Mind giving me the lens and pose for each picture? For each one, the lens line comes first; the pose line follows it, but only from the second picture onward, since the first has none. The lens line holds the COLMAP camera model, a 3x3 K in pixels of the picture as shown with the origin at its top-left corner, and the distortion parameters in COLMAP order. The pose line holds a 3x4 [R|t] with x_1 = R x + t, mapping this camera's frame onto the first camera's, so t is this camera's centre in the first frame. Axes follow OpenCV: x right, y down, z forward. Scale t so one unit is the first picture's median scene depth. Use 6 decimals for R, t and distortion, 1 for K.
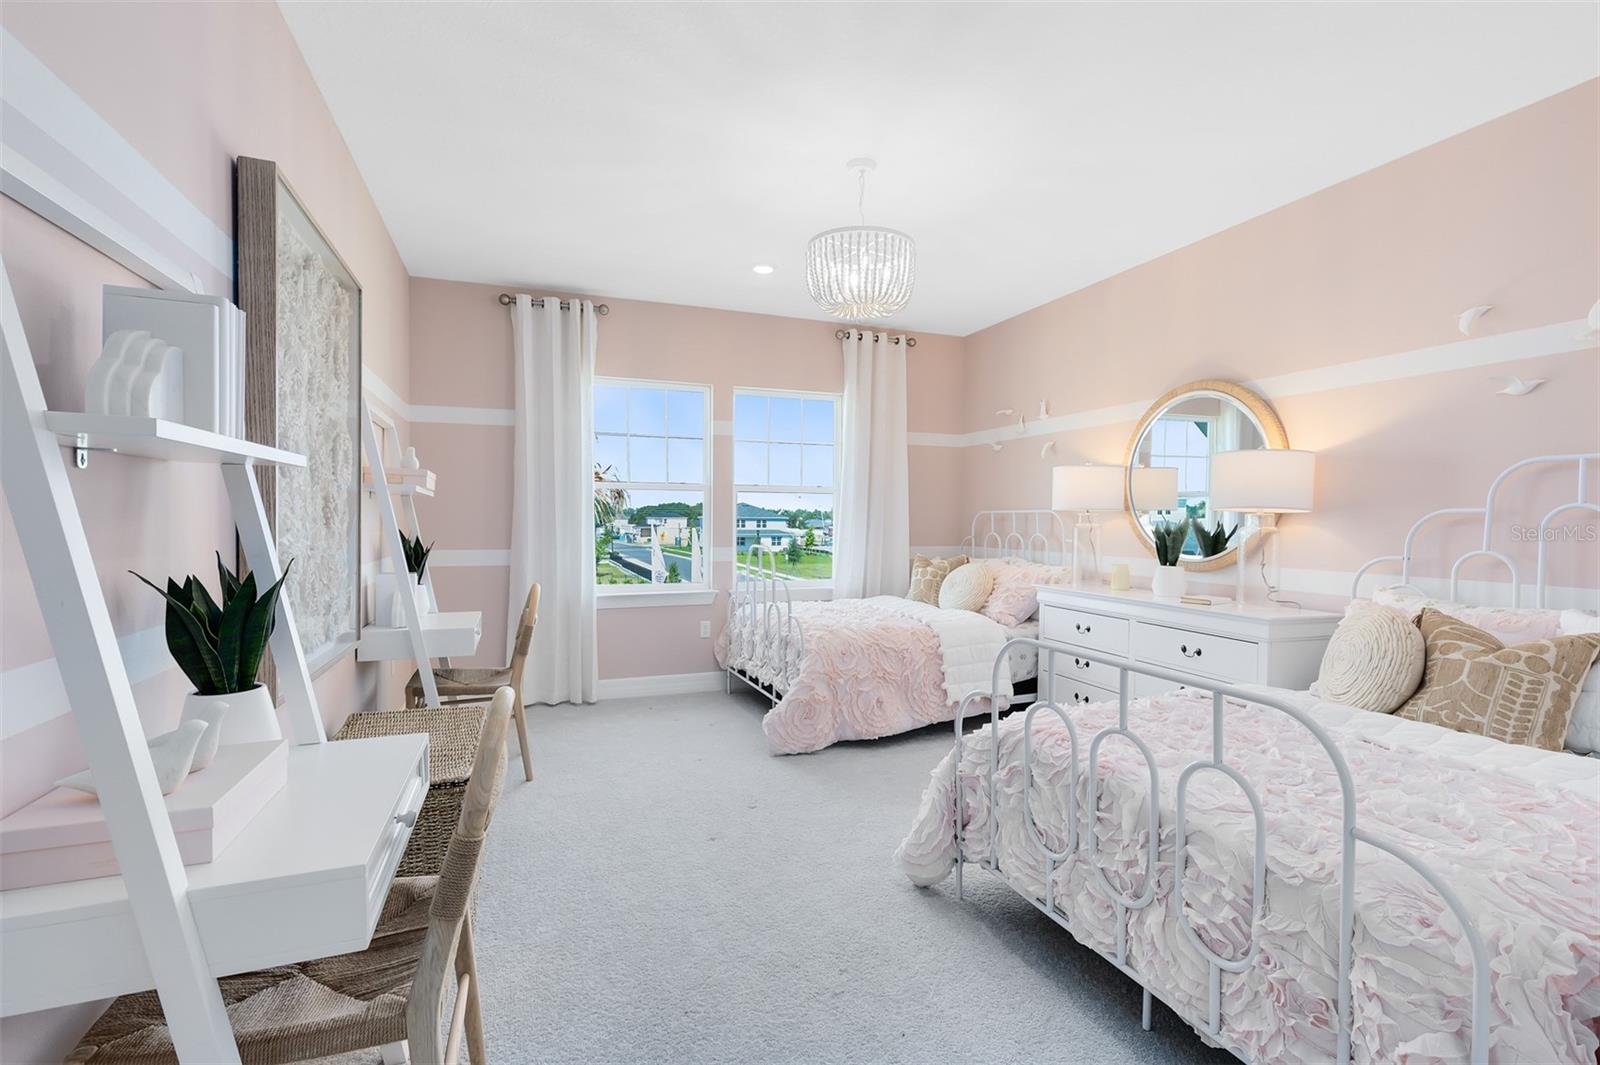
lens RADIAL K [[736.1, 0, 794.9], [0, 736.1, 526.1], [0, 0, 1]] dist [0.002428, 0.000183]
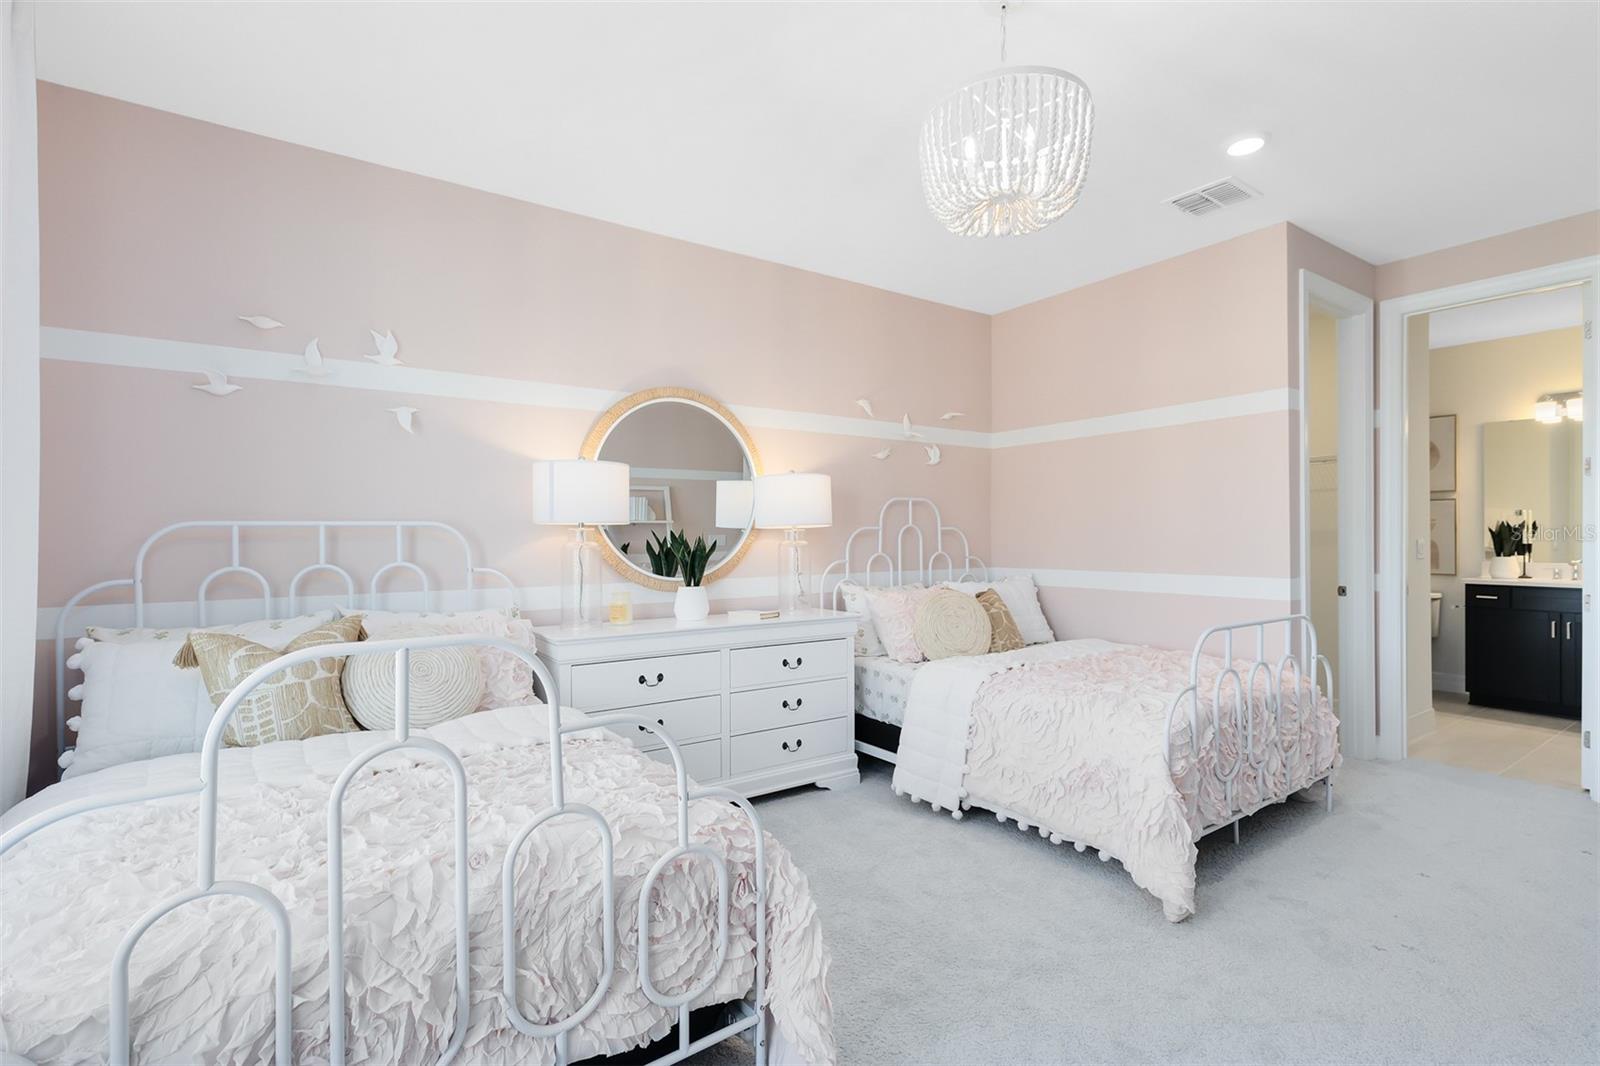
lens RADIAL K [[736.1, 0, 789.9], [0, 736.1, 535.5], [0, 0, 1]] dist [0.002428, 0.000183]
pose [[-0.246793, -0.006973, 0.969043, -0.423169], [0.012370, 0.999870, 0.010345, -0.017154], [-0.968989, 0.014540, -0.246674, 1.160598]]
